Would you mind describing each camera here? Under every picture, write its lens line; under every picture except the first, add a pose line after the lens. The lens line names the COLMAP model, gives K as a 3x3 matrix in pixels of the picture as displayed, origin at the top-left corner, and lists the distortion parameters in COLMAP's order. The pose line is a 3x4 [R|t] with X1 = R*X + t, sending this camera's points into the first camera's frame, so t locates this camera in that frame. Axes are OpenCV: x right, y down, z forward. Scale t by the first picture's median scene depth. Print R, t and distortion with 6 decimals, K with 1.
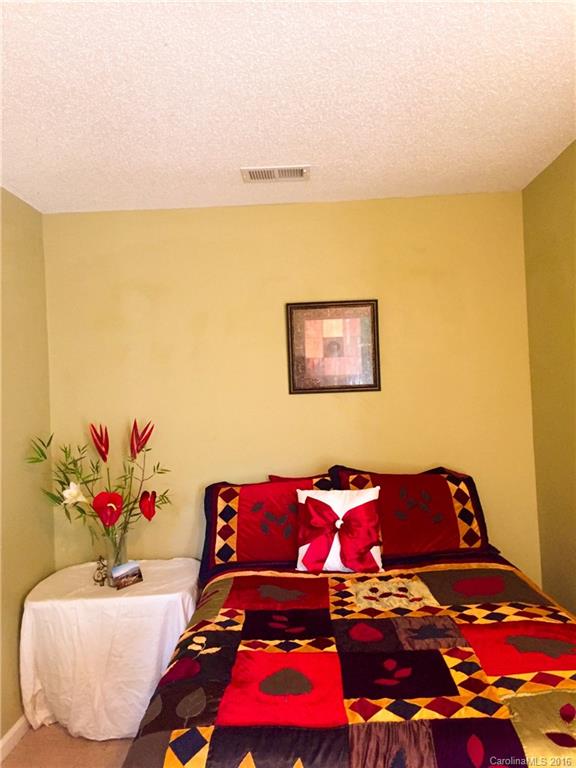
lens RADIAL K [[654.3, 0, 291.6], [0, 654.3, 388.2], [0, 0, 1]] dist [0.089076, -0.104578]
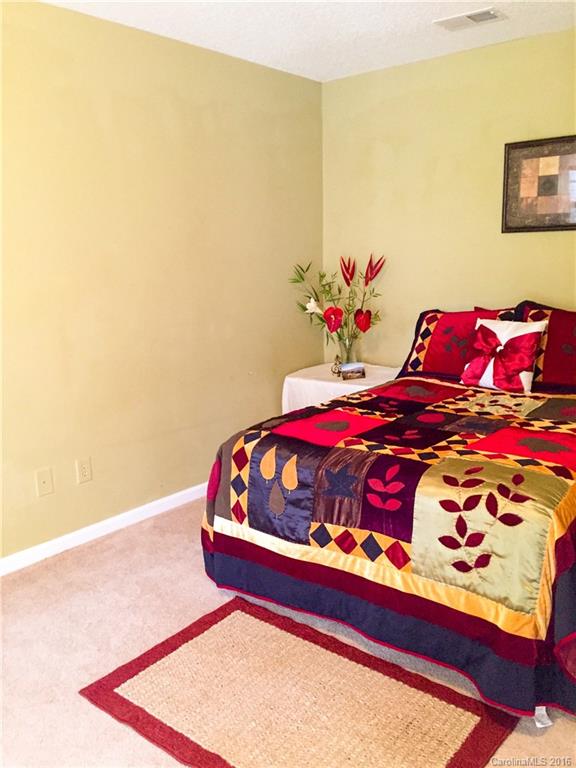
lens RADIAL K [[654.3, 0, 283.5], [0, 654.3, 385.0], [0, 0, 1]] dist [0.089076, -0.104578]
pose [[0.789607, 0.144933, -0.596251, 0.440527], [-0.008211, 0.974114, 0.225908, 0.010625], [0.613558, -0.173482, 0.770358, -0.115783]]
